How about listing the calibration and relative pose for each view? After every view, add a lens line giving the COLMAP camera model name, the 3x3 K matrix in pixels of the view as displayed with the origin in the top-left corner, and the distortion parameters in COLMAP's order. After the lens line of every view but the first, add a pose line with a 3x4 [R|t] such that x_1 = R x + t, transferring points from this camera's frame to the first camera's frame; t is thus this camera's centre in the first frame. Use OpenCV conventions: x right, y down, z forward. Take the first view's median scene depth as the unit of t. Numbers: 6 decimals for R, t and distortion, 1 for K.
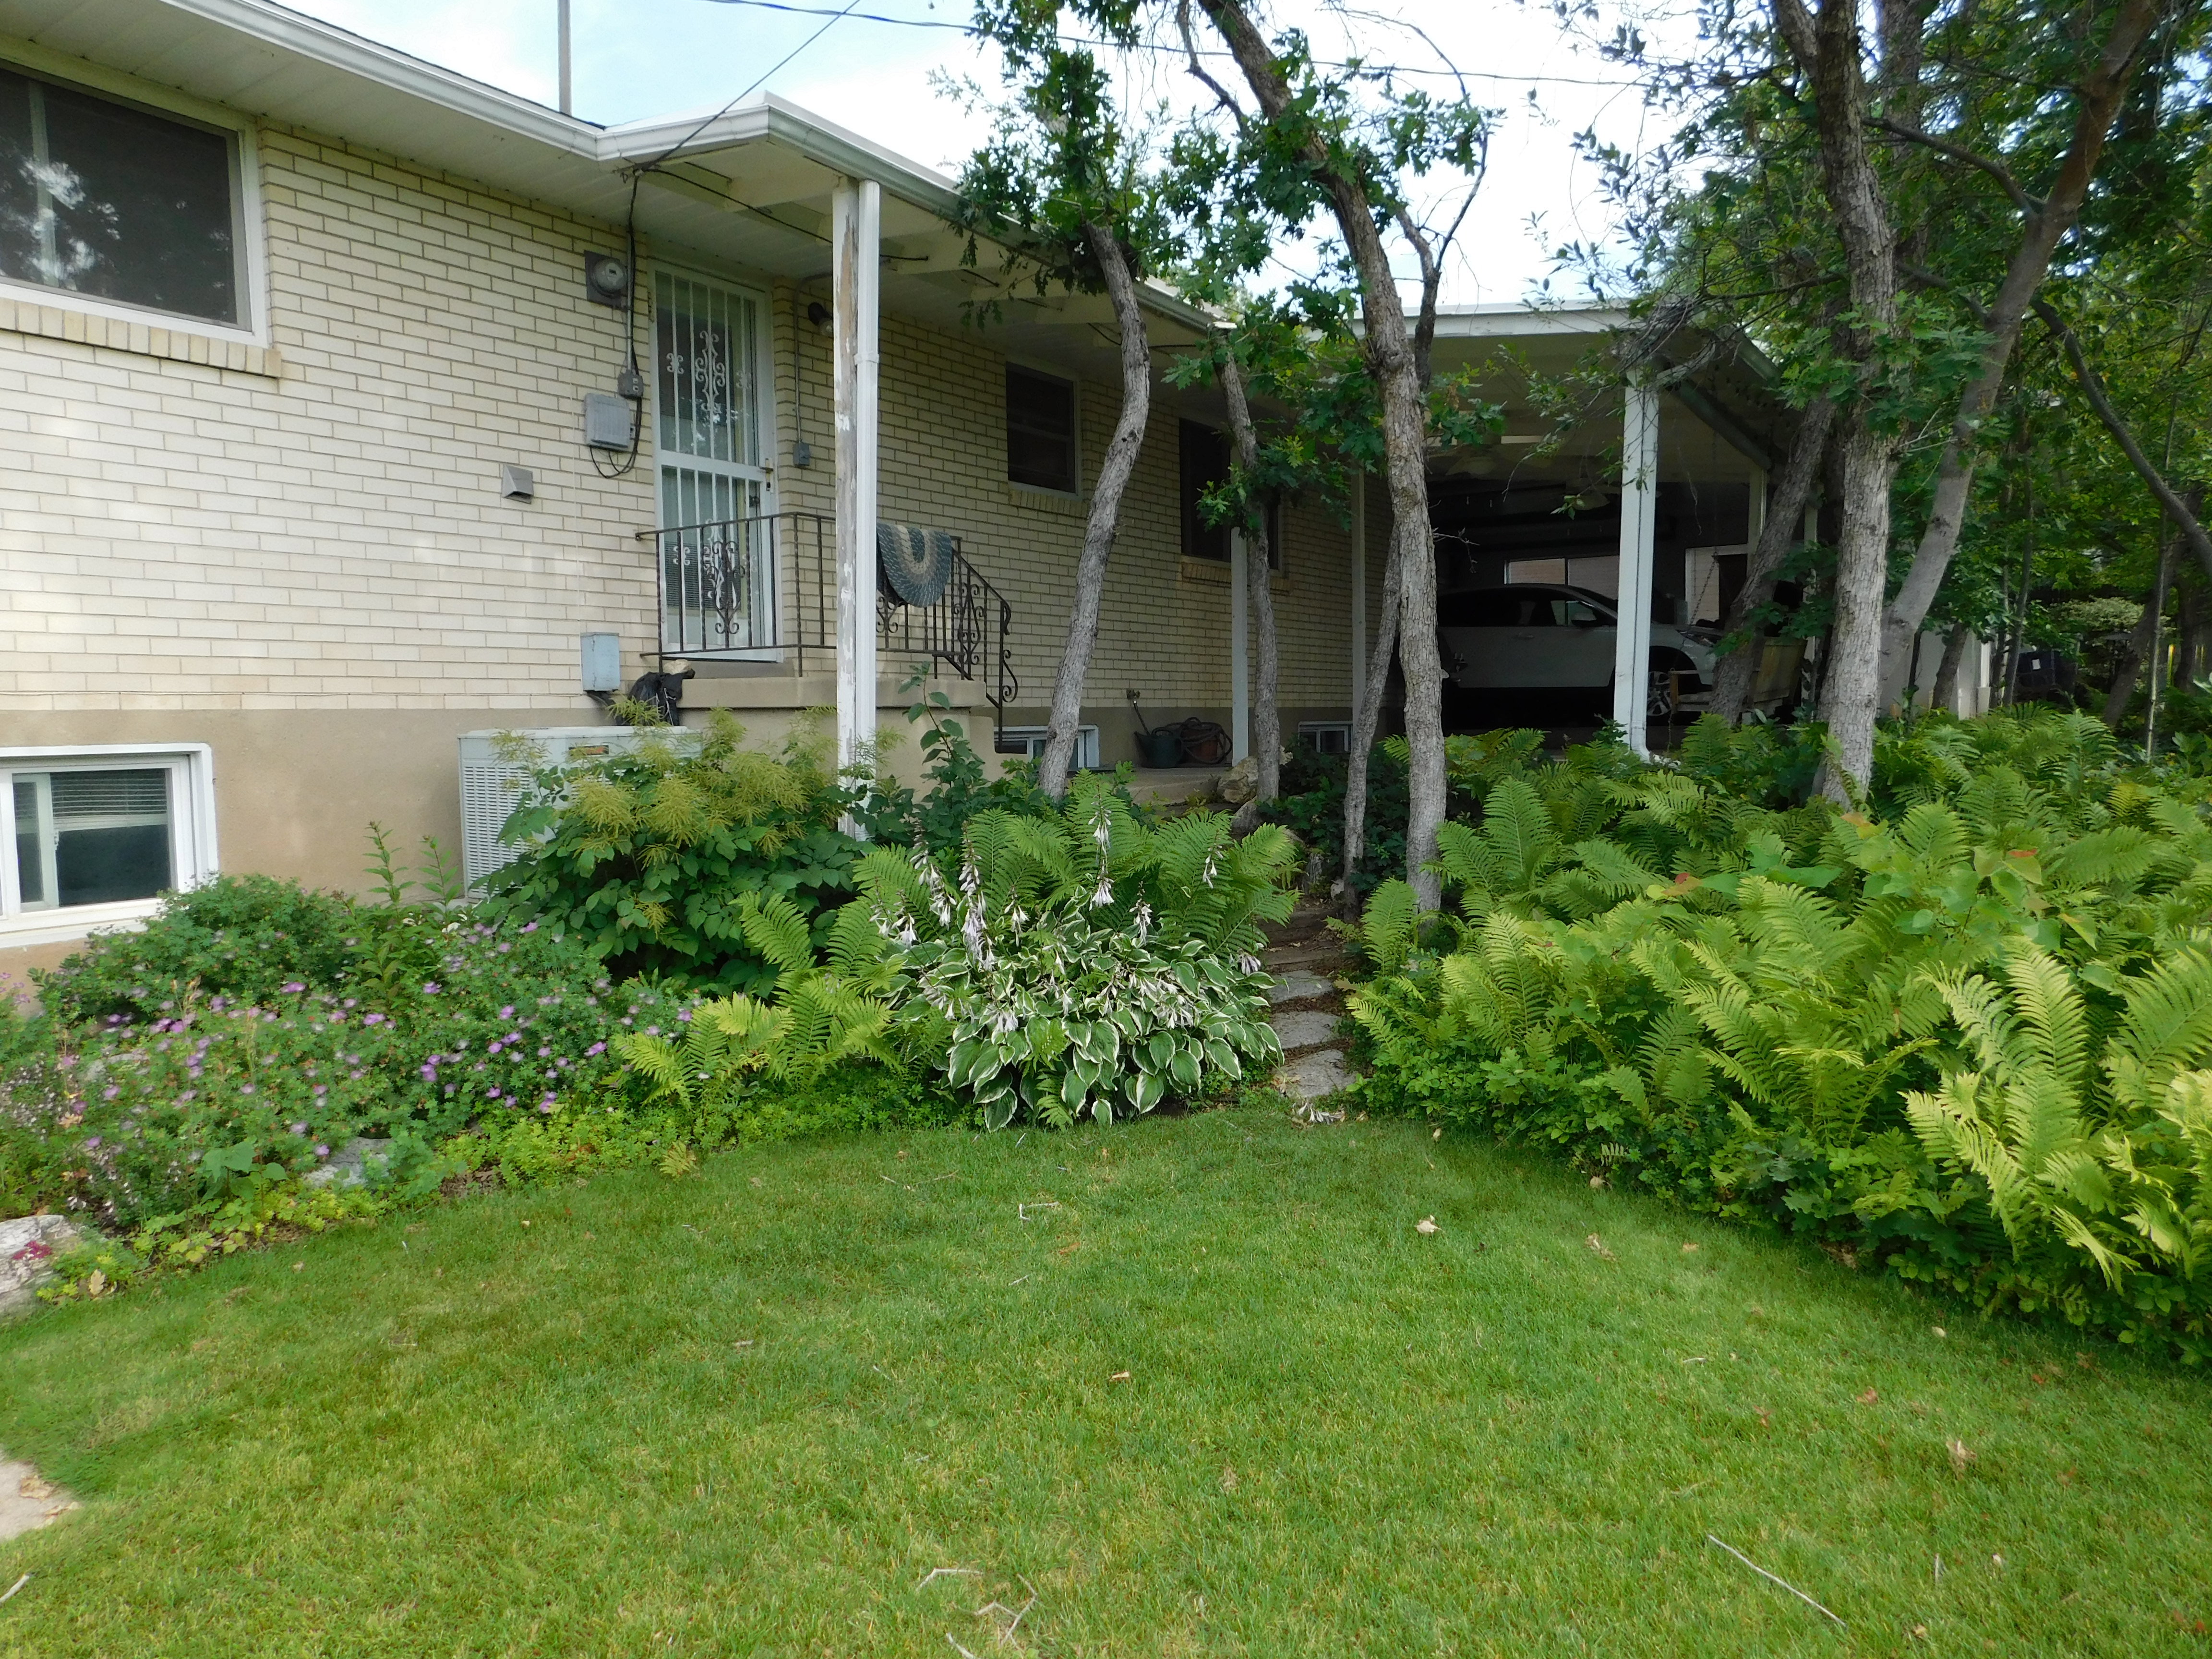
lens RADIAL K [[1486.2, 0, 1114.1], [0, 1486.2, 828.2], [0, 0, 1]] dist [-0.027265, 0.018167]
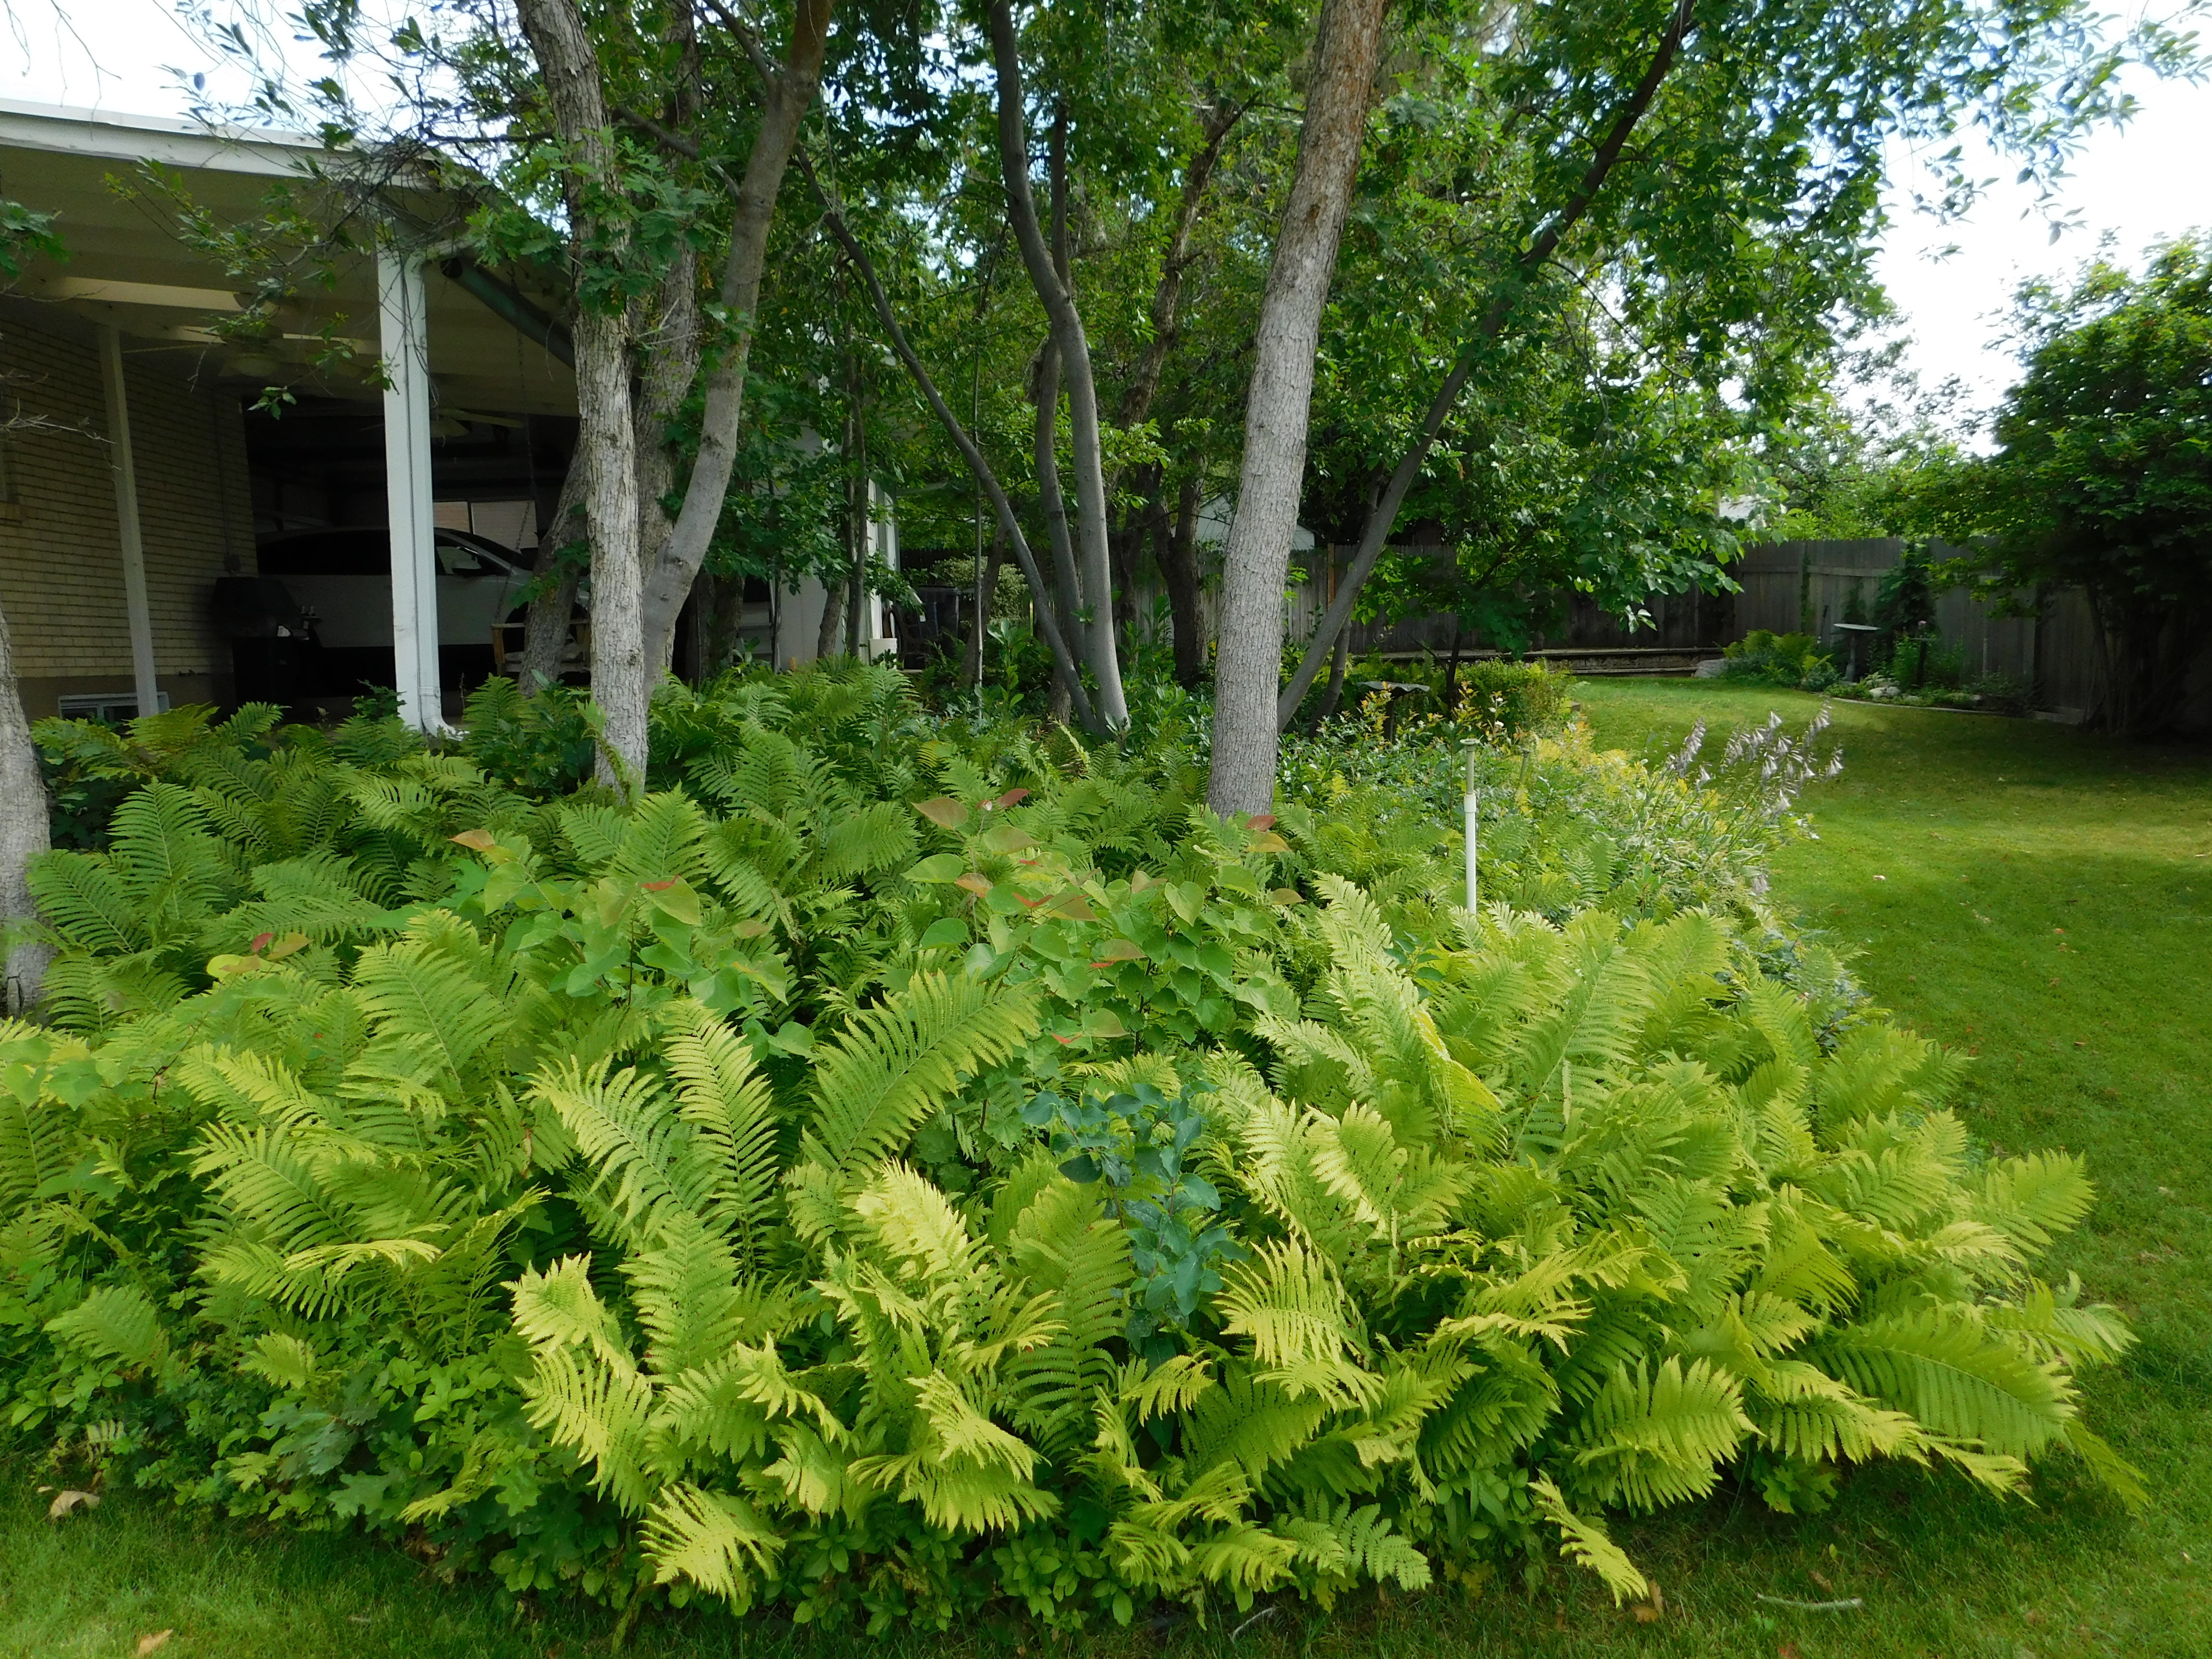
lens RADIAL K [[1486.2, 0, 1101.6], [0, 1486.2, 826.4], [0, 0, 1]] dist [-0.027265, 0.018167]
pose [[0.797604, -0.083156, 0.597421, 0.322969], [0.066805, 0.996536, 0.049520, -0.025592], [-0.599470, 0.000414, 0.800397, 0.293109]]
